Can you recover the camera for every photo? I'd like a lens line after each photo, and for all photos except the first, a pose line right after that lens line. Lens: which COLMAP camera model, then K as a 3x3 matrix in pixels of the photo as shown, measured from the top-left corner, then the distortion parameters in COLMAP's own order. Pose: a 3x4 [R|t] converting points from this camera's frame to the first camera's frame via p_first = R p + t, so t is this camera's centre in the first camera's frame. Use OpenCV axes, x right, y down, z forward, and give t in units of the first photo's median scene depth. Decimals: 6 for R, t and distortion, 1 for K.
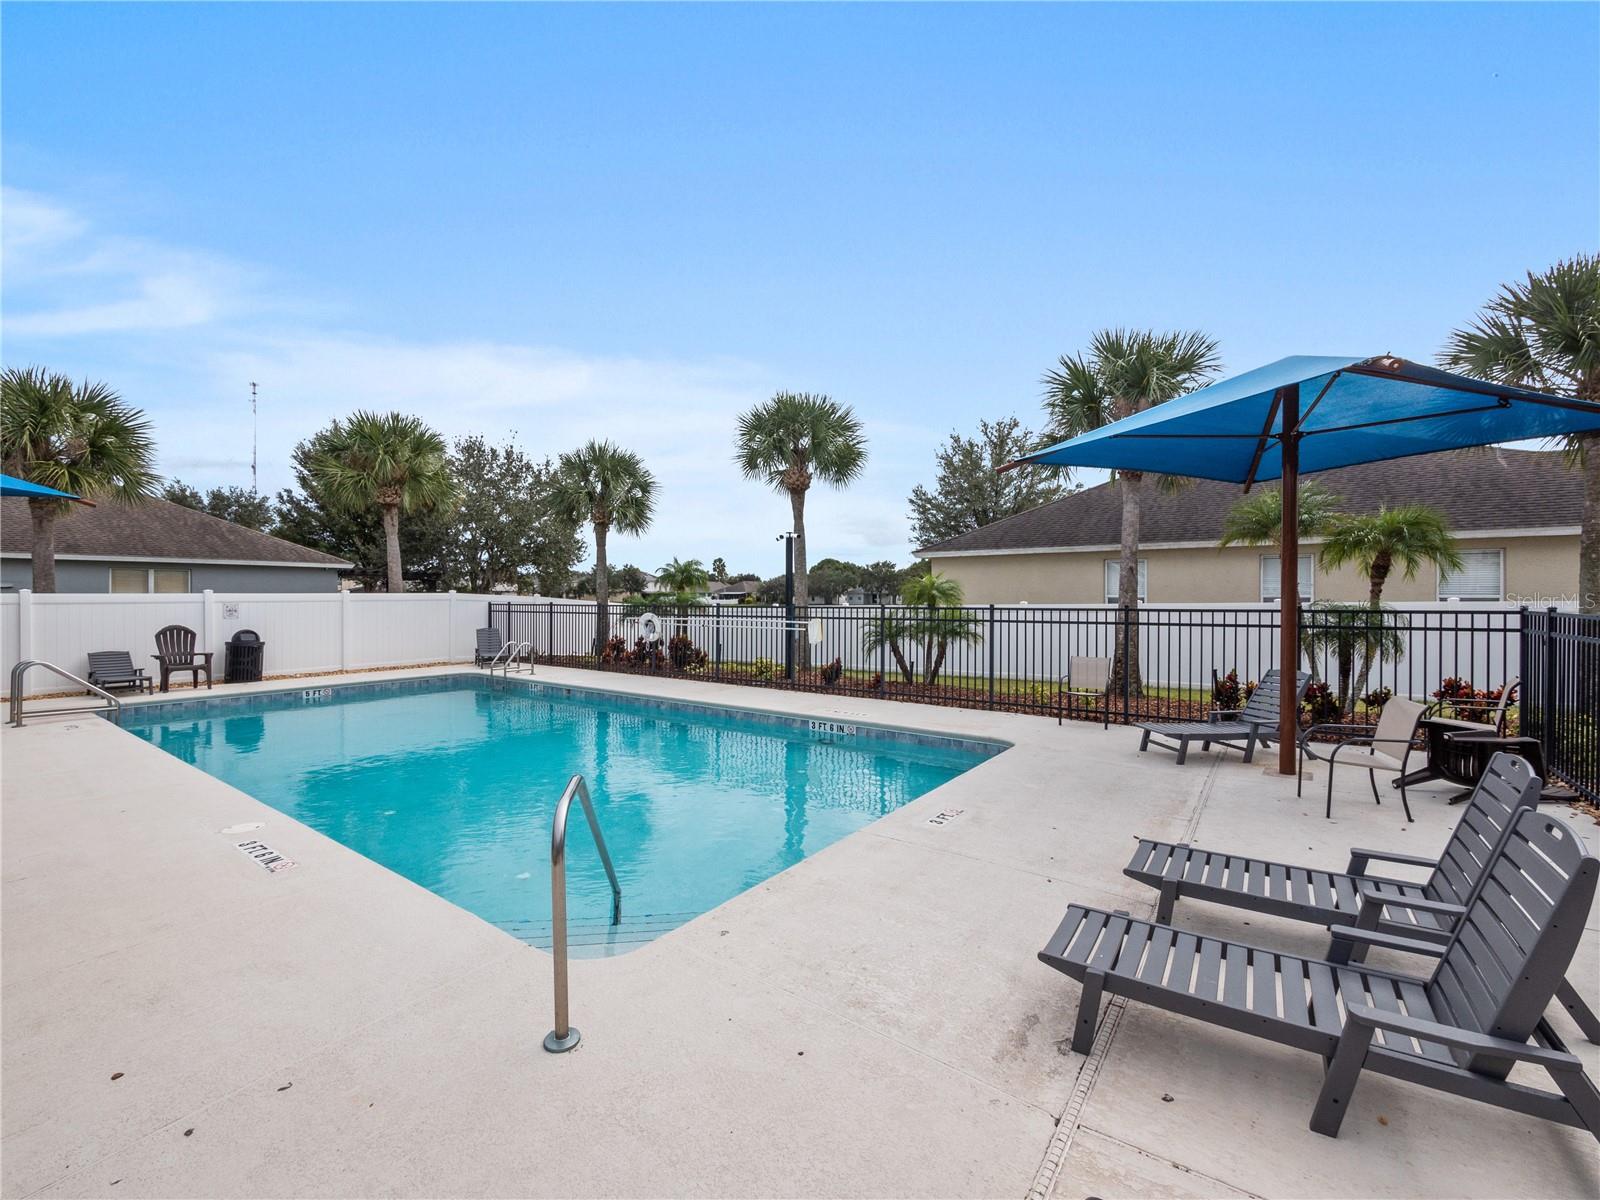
lens RADIAL K [[695.6, 0, 782.3], [0, 695.6, 605.6], [0, 0, 1]] dist [-0.000022, -0.000509]
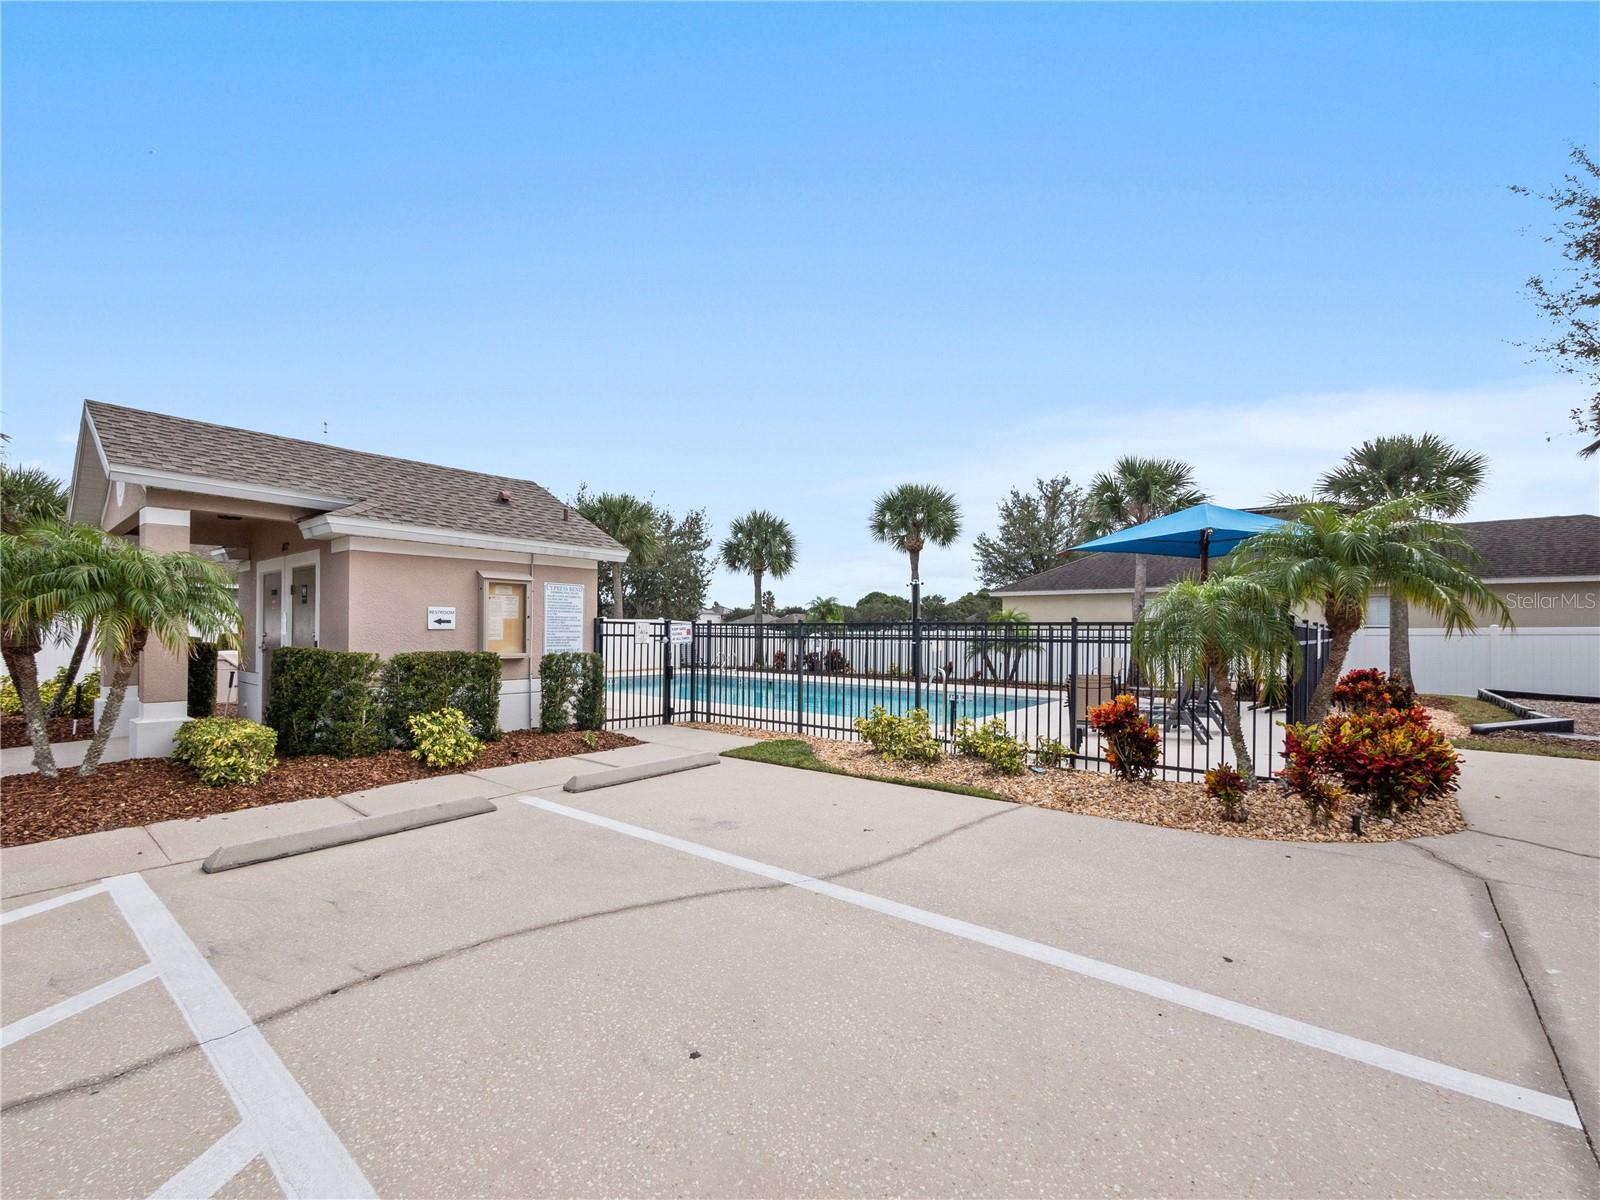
lens RADIAL K [[671.6, 0, 783.4], [0, 671.6, 635.9], [0, 0, 1]] dist [0.000811, 0.000118]
pose [[0.997164, 0.008124, -0.074823, -0.123086], [-0.008287, 0.999964, -0.001865, 0.016782], [0.074805, 0.002480, 0.997195, -0.367504]]
